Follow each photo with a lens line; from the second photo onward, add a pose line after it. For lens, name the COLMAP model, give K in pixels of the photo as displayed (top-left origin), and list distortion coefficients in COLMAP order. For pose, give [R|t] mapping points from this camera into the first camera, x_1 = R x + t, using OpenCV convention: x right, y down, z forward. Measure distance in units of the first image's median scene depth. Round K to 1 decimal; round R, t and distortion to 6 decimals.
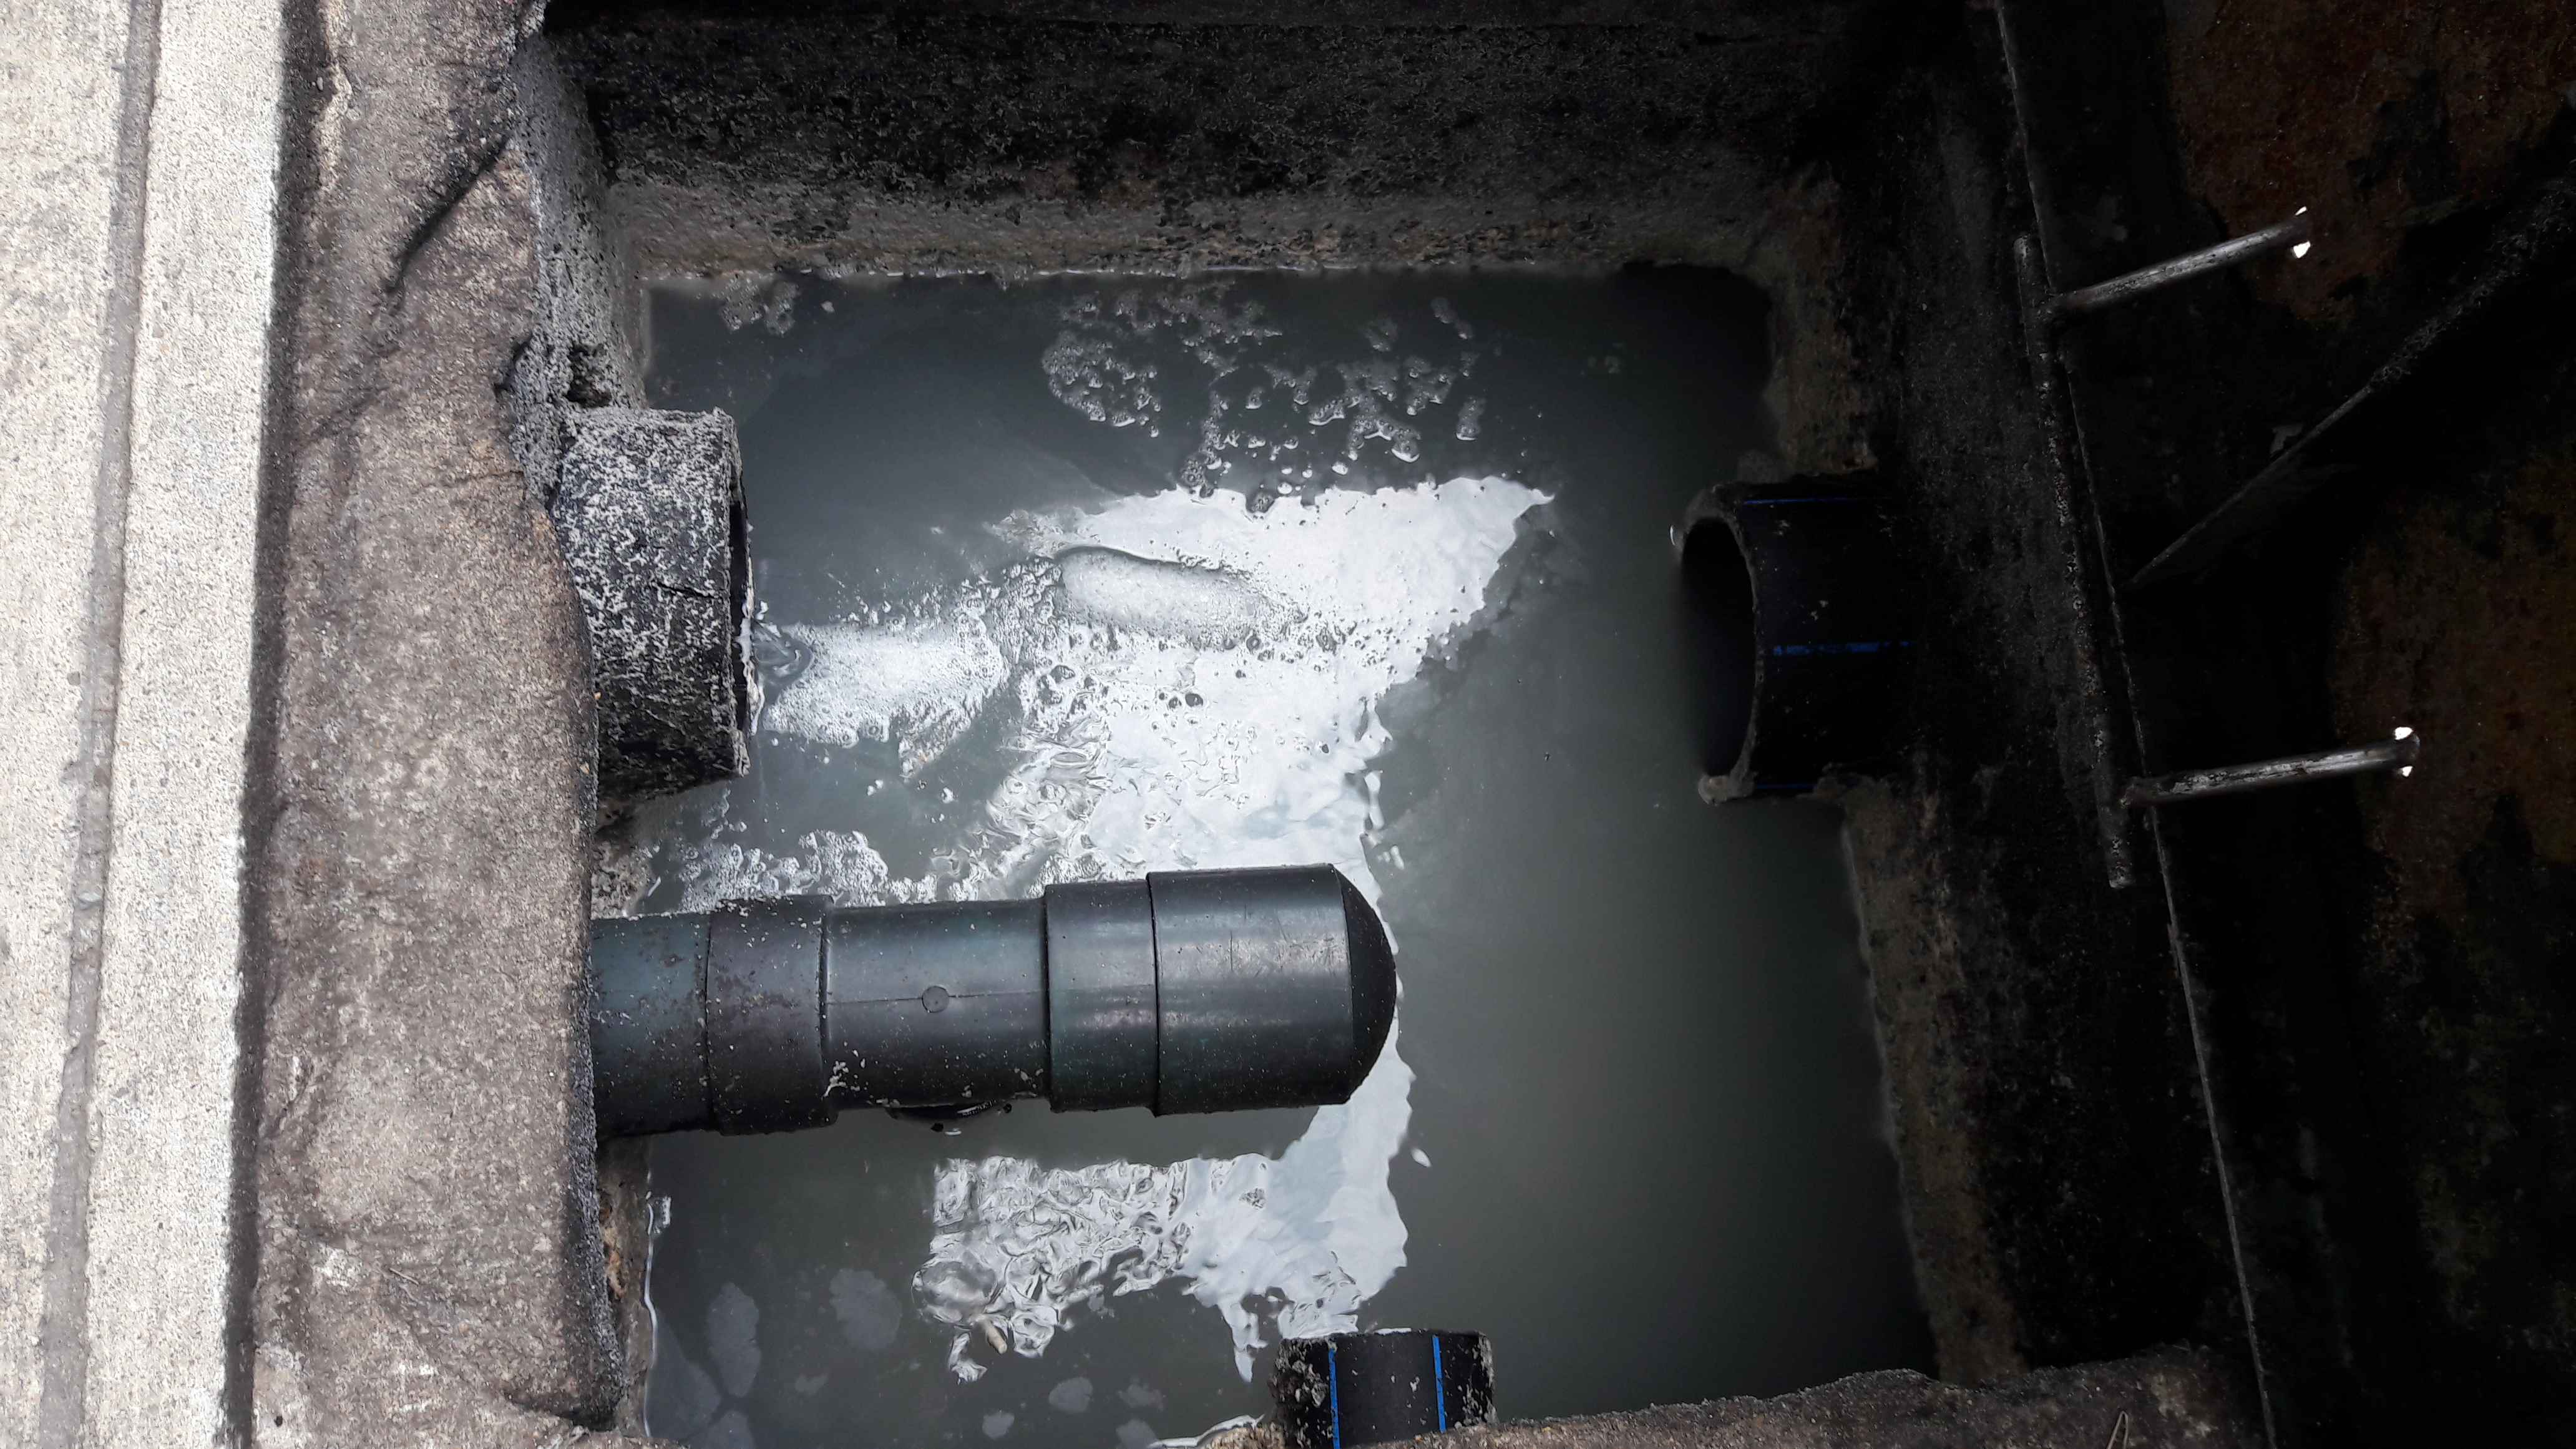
lens RADIAL K [[2114.5, 0, 1288.0], [0, 2114.5, 724.5], [0, 0, 1]] dist [0.146254, -0.336012]
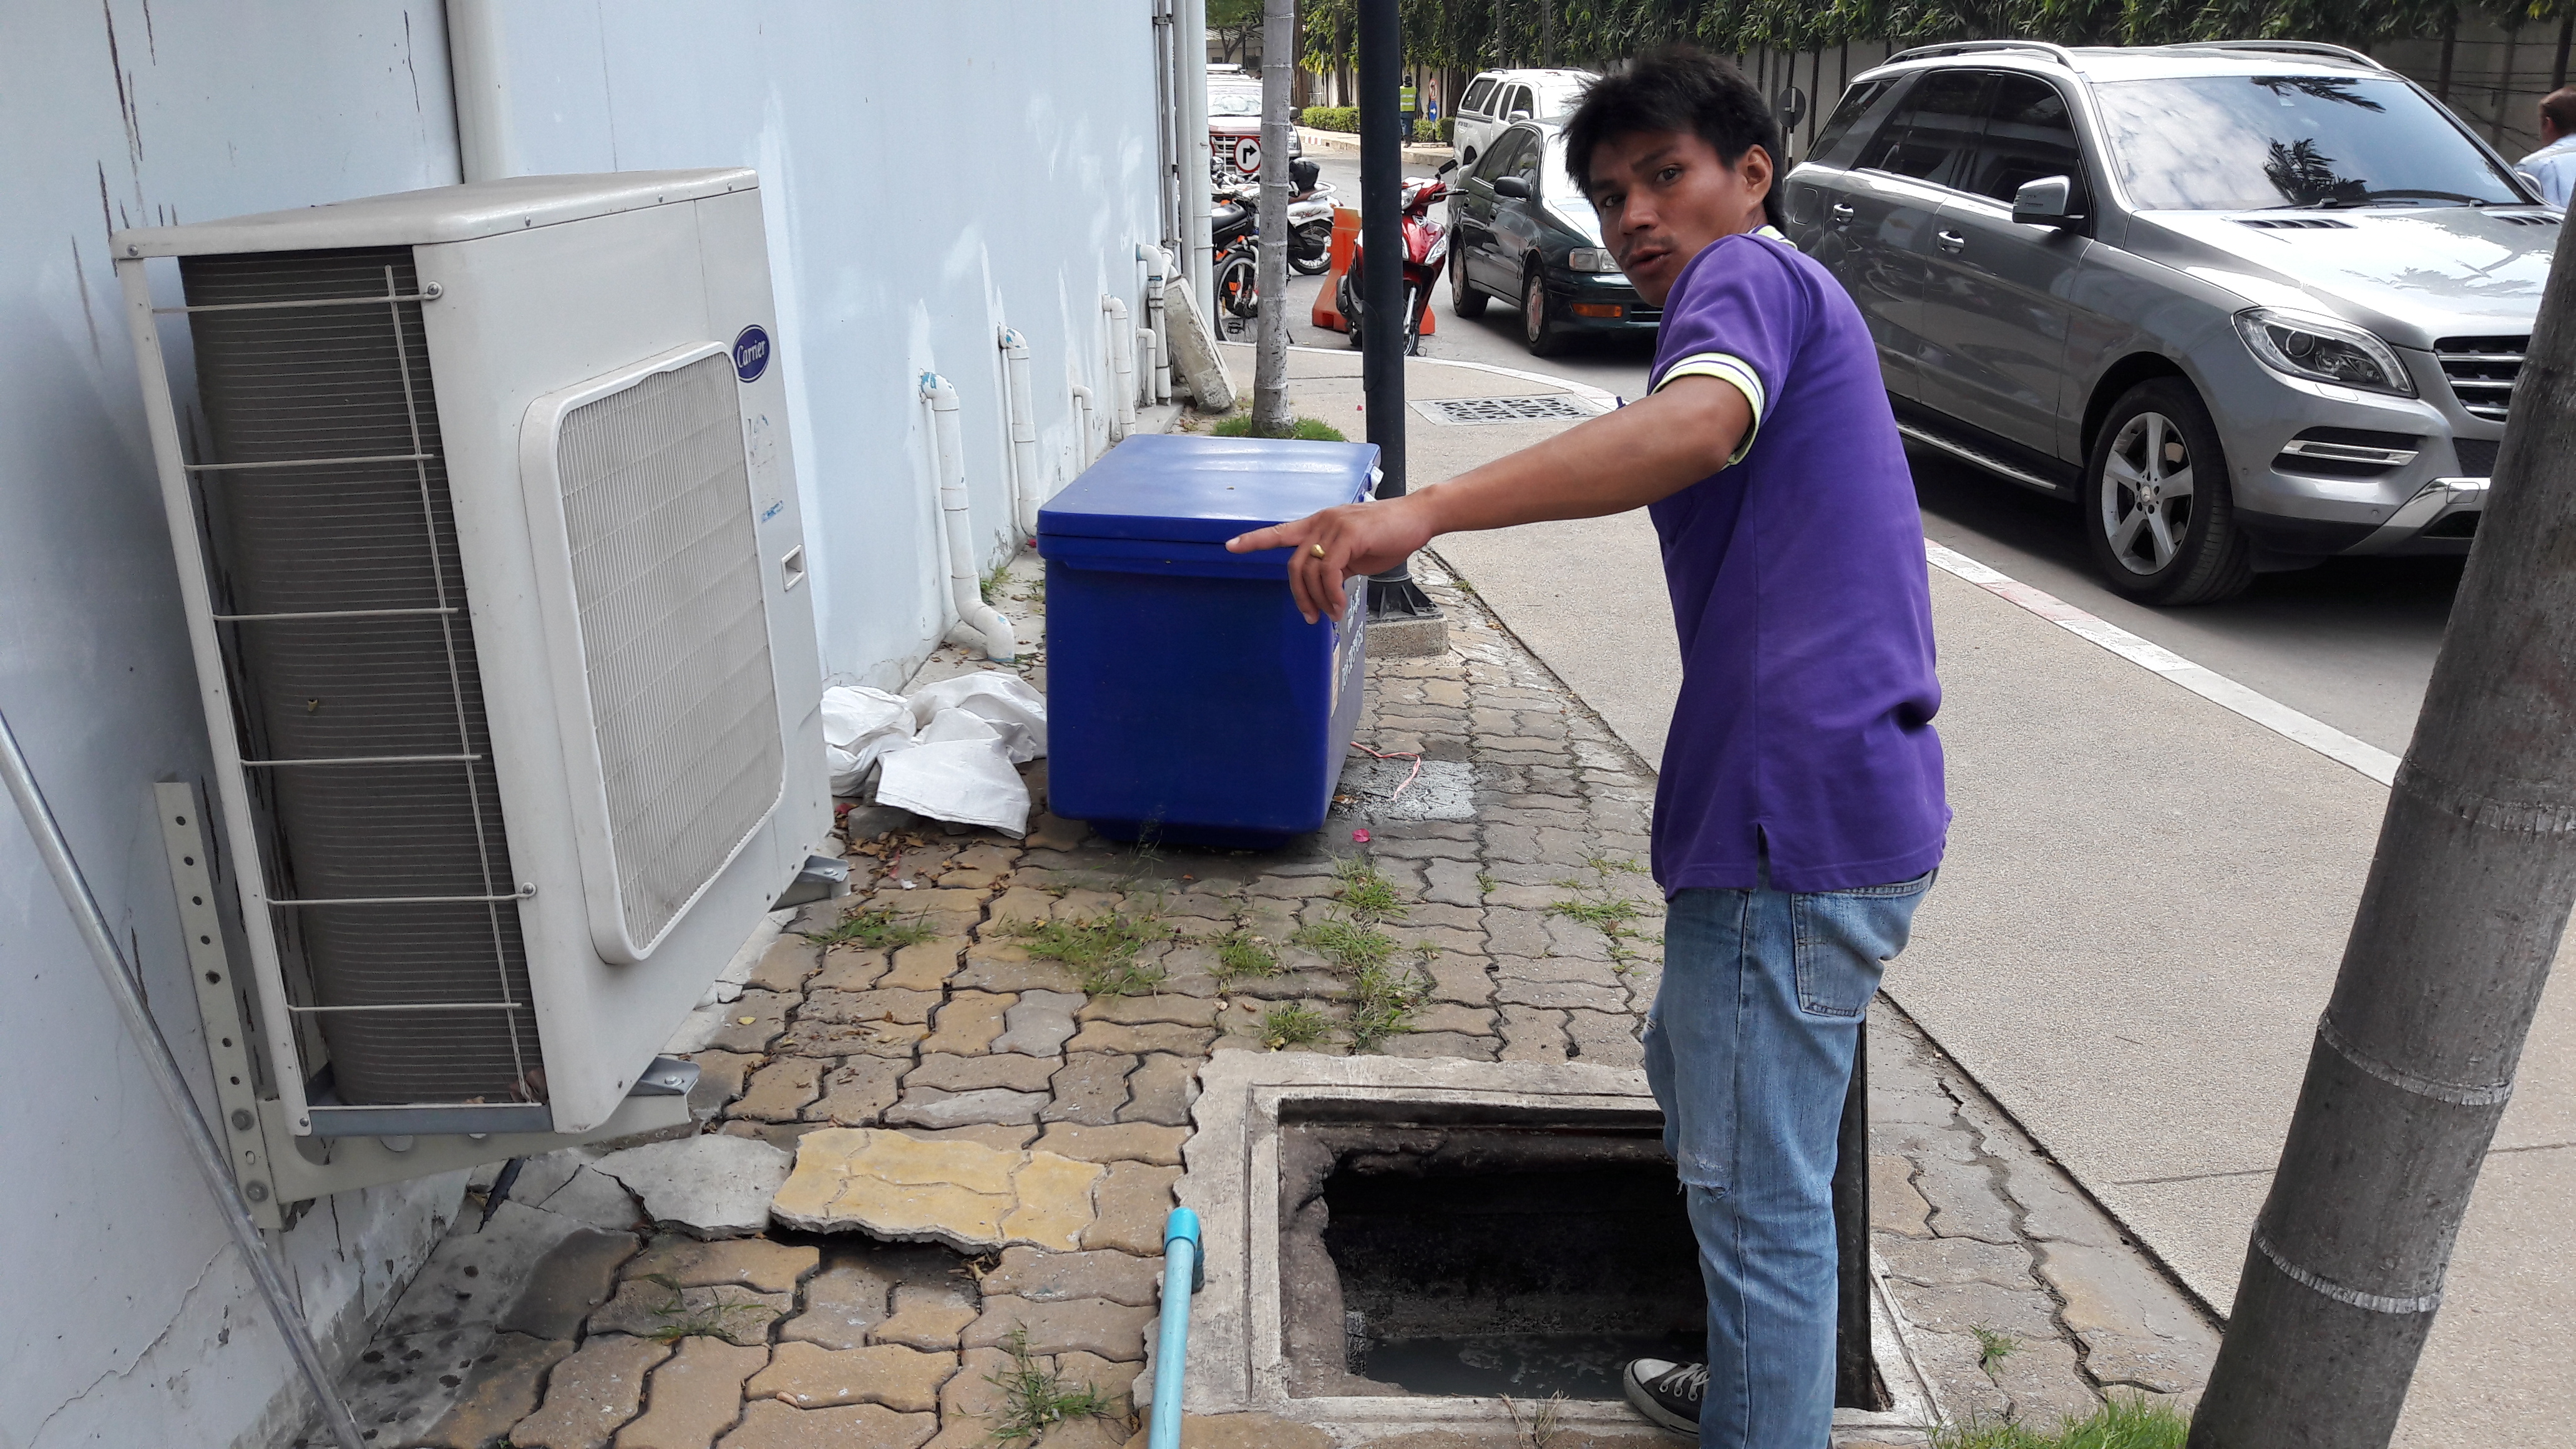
lens RADIAL K [[2114.5, 0, 1288.0], [0, 2114.5, 724.5], [0, 0, 1]] dist [0.146254, -0.336012]
pose [[0.985660, -0.122876, -0.115650, 0.099768], [-0.027940, 0.557067, -0.829998, 1.828933], [0.166412, 0.821327, 0.545645, -1.361167]]
